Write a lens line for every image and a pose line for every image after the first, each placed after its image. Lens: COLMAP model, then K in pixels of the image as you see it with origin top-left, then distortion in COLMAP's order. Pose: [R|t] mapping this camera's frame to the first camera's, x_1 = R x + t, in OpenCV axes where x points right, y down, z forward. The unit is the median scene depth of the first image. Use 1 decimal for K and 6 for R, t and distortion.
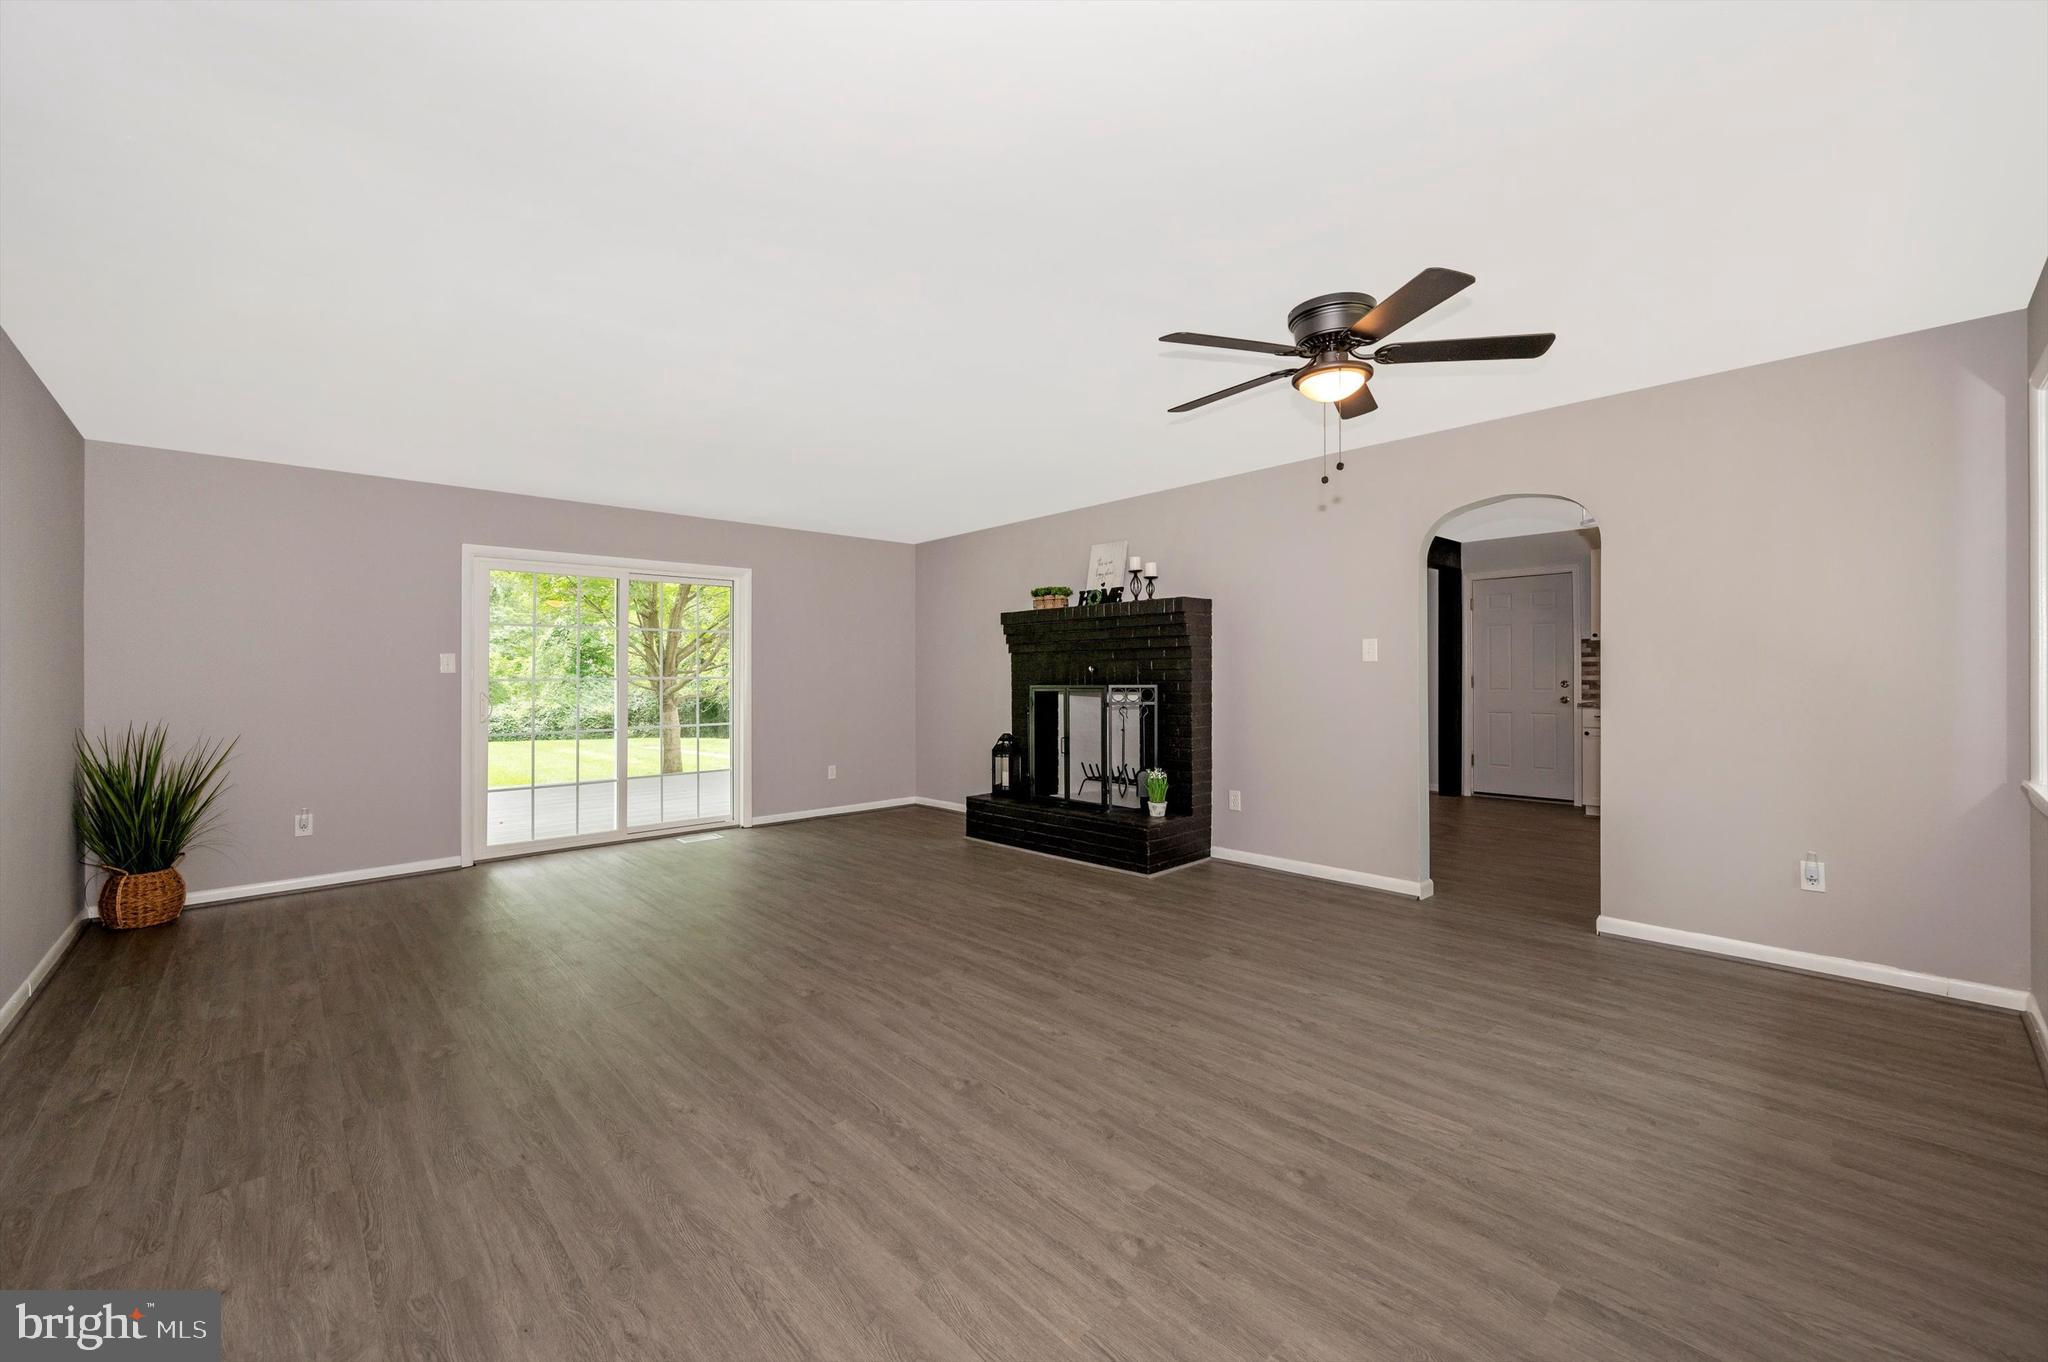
lens RADIAL K [[808.6, 0, 962.6], [0, 808.6, 680.2], [0, 0, 1]] dist [-0.000057, 0.000142]
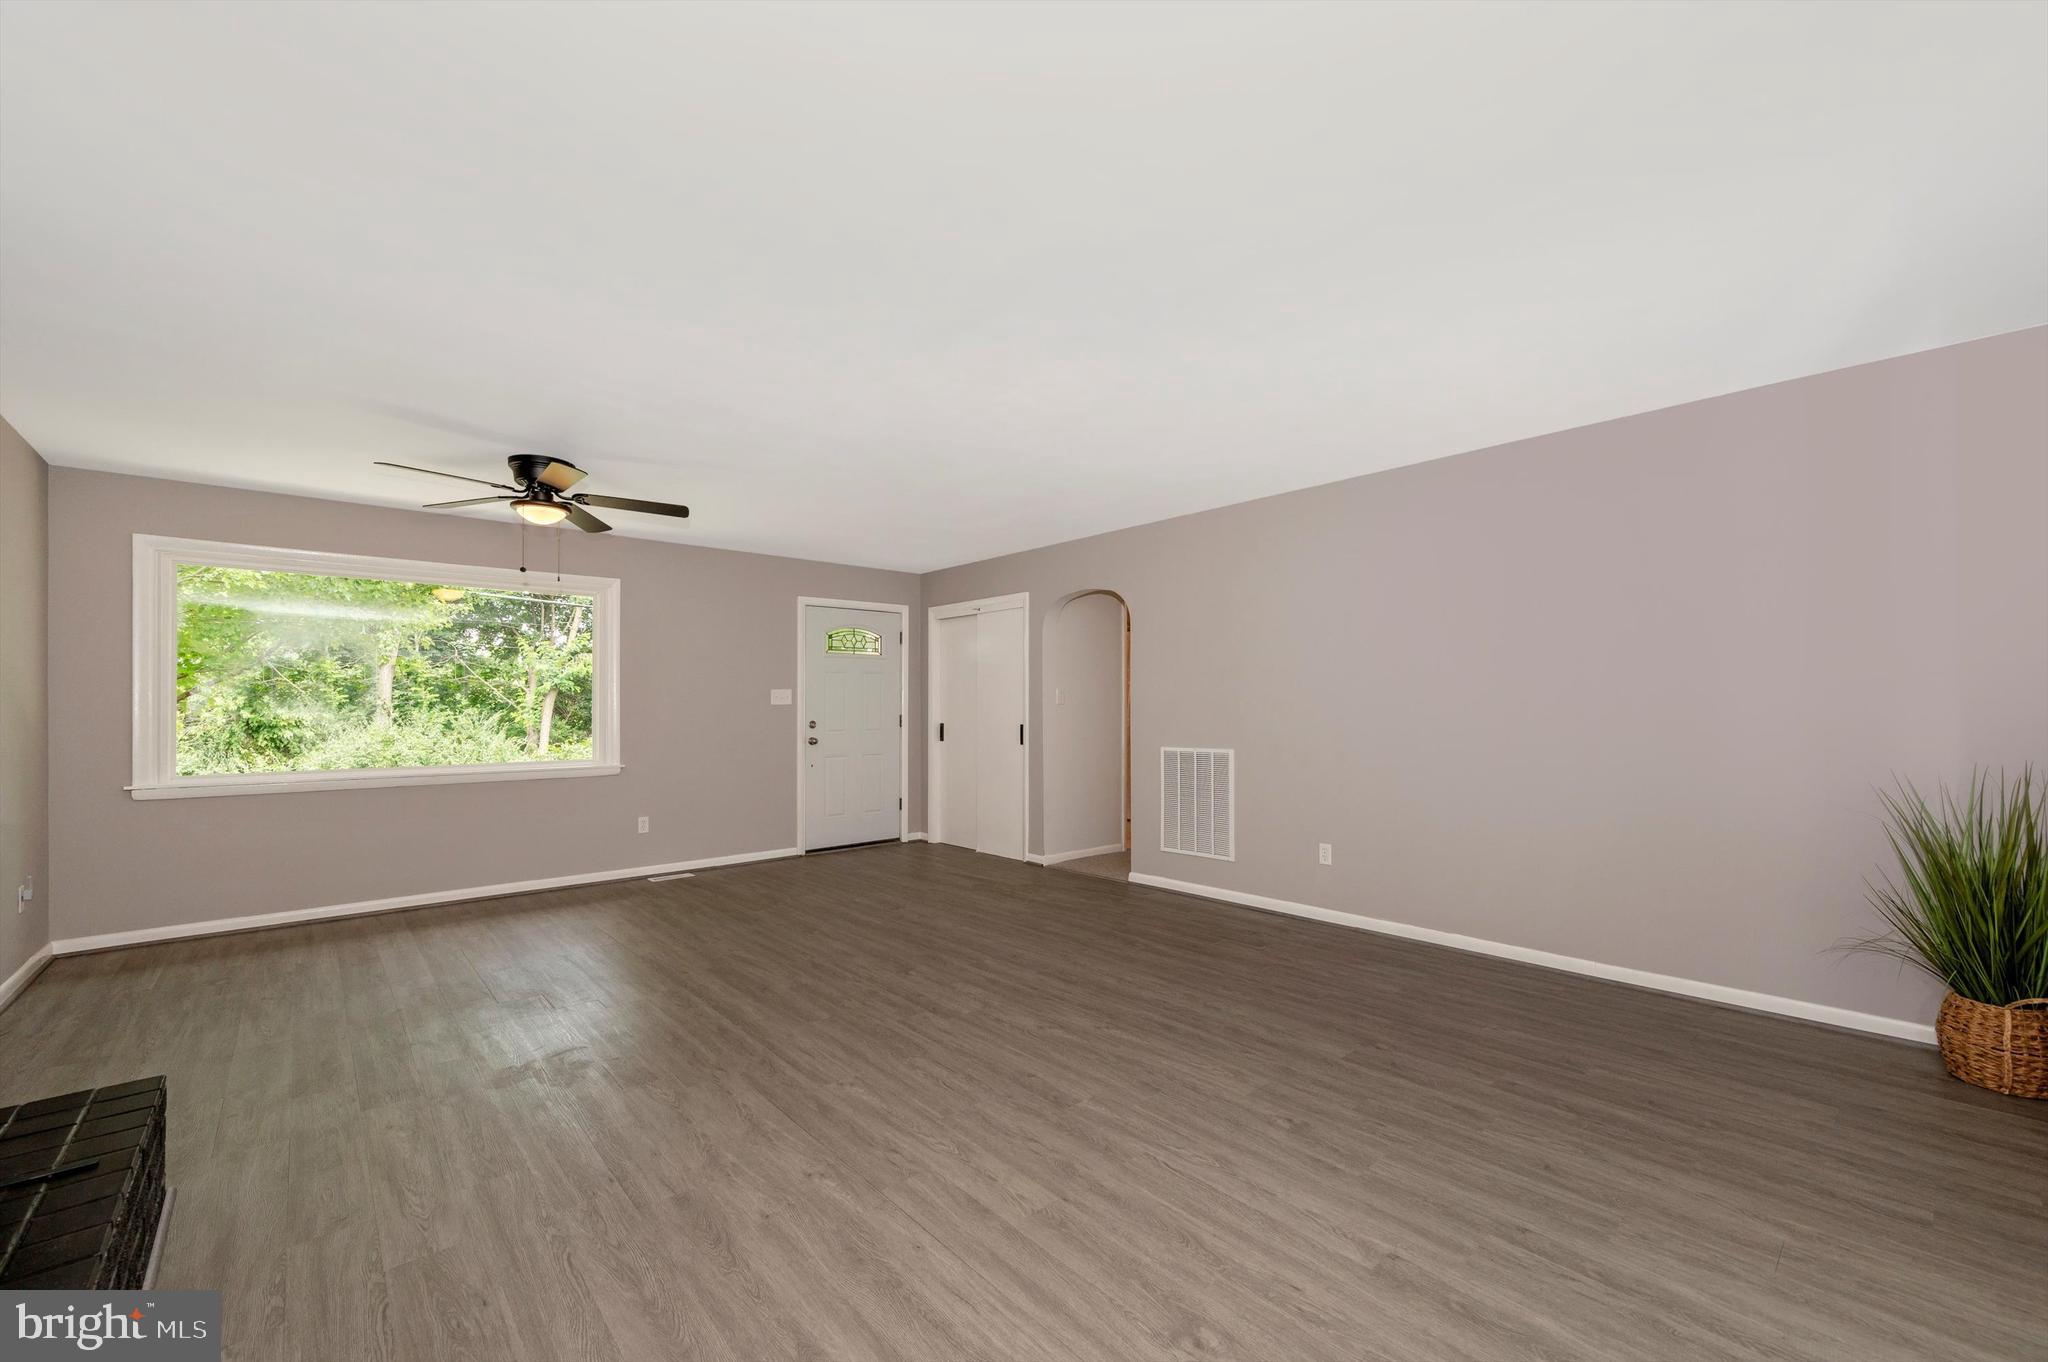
lens RADIAL K [[806.9, 0, 979.2], [0, 806.9, 702.0], [0, 0, 1]] dist [0.000714, 0.000063]
pose [[-0.999798, 0.016387, 0.011670, -0.216239], [0.016401, 0.999865, 0.001051, -0.007988], [-0.011651, 0.001242, -0.999931, 1.510499]]
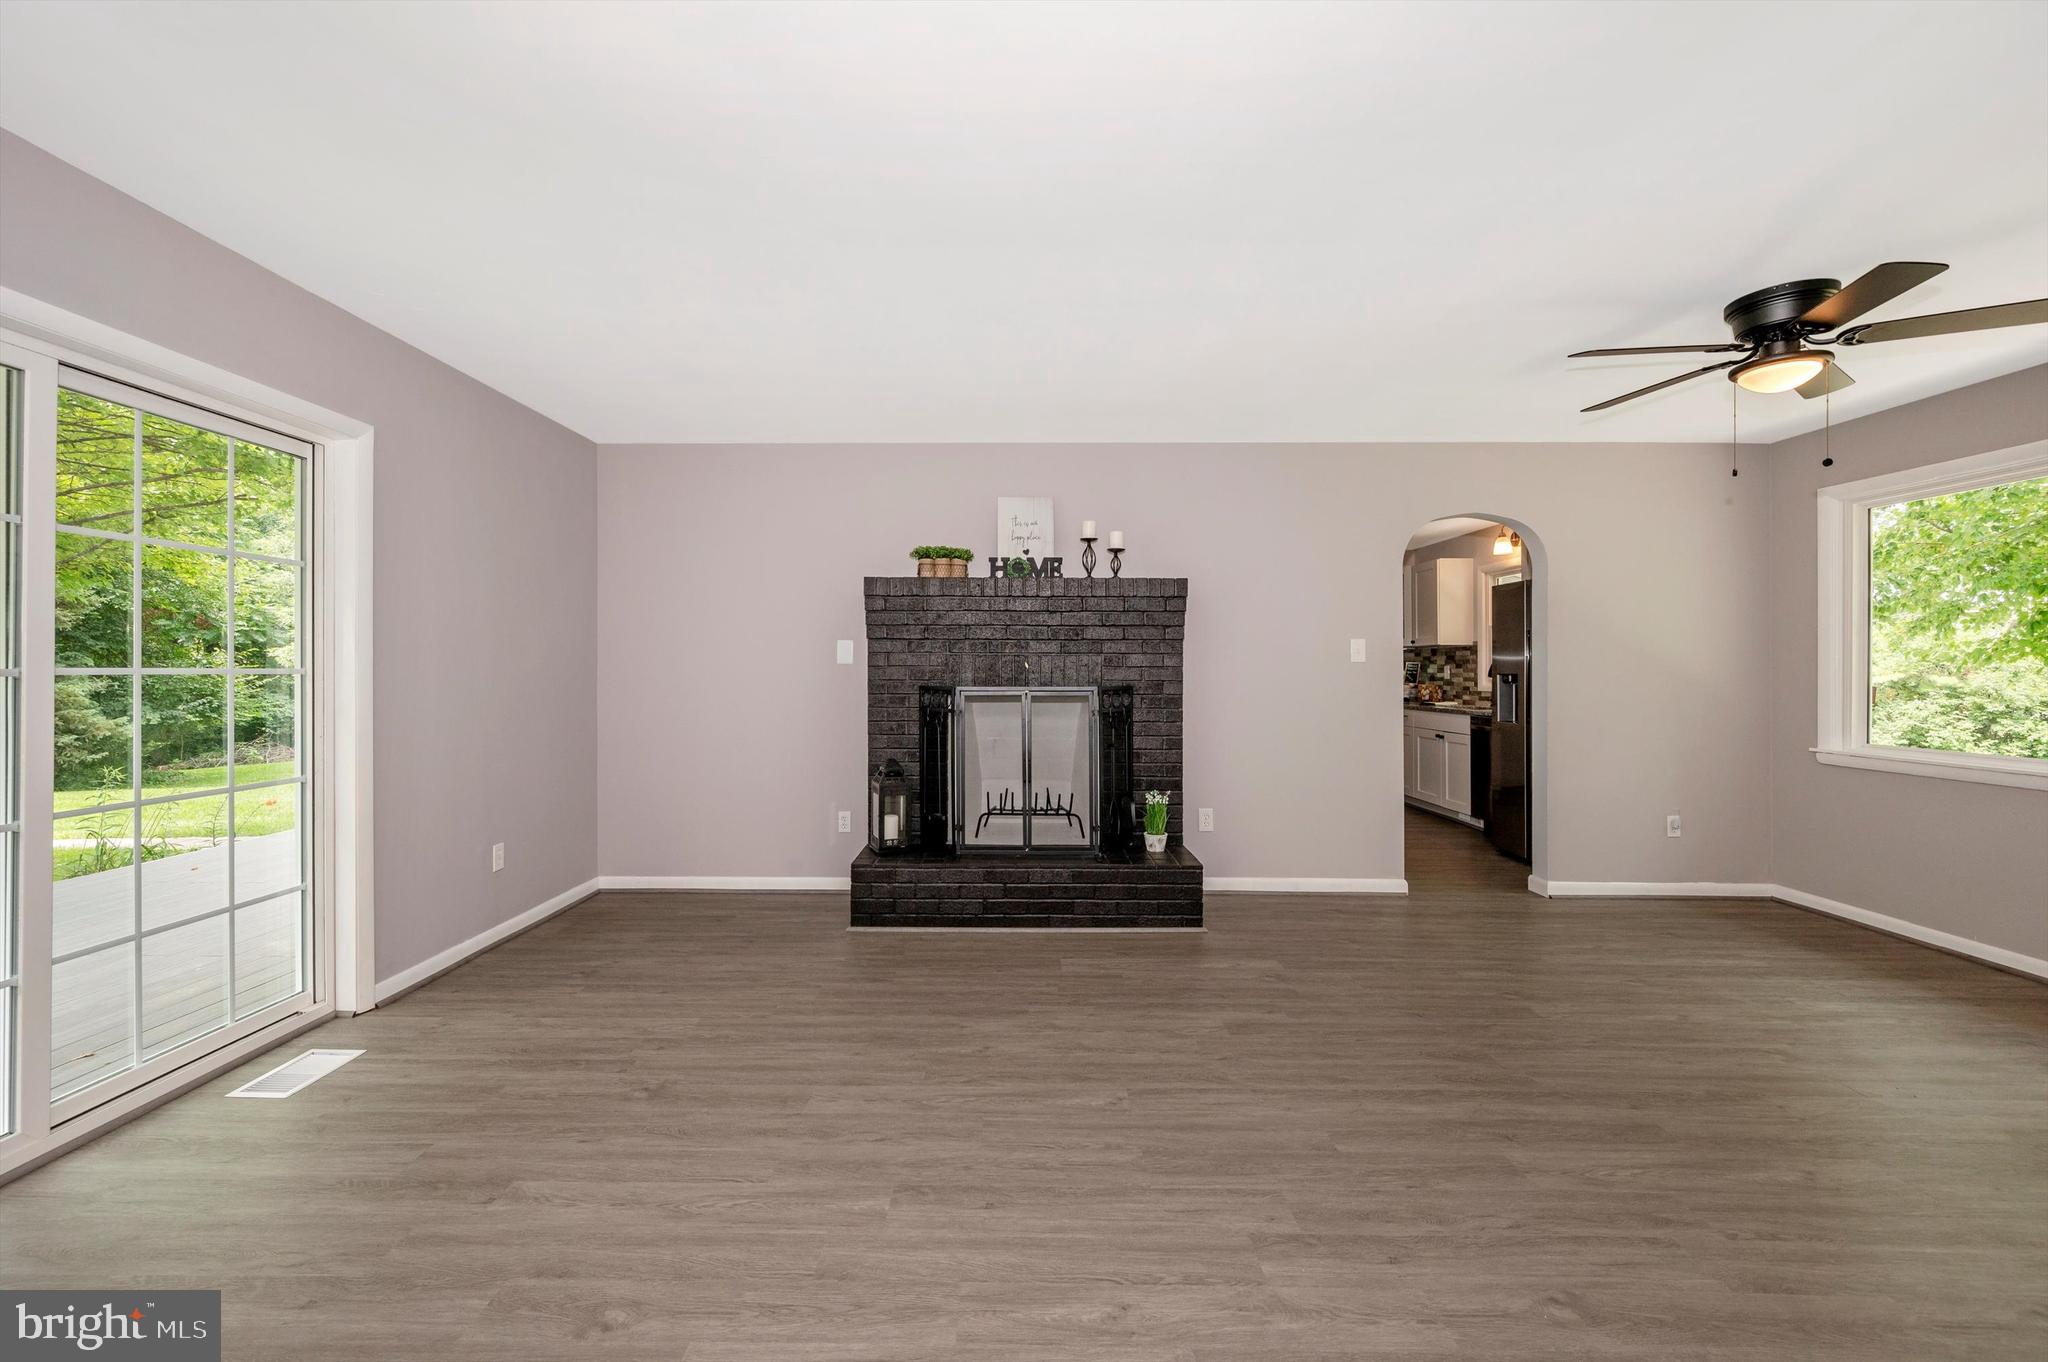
lens RADIAL K [[868.3, 0, 997.4], [0, 868.3, 677.1], [0, 0, 1]] dist [-0.000098, -0.000153]
pose [[0.668247, 0.004795, 0.743924, -0.567768], [-0.002762, 0.999988, -0.003964, 0.001169], [-0.743934, 0.000595, 0.668253, 0.622915]]
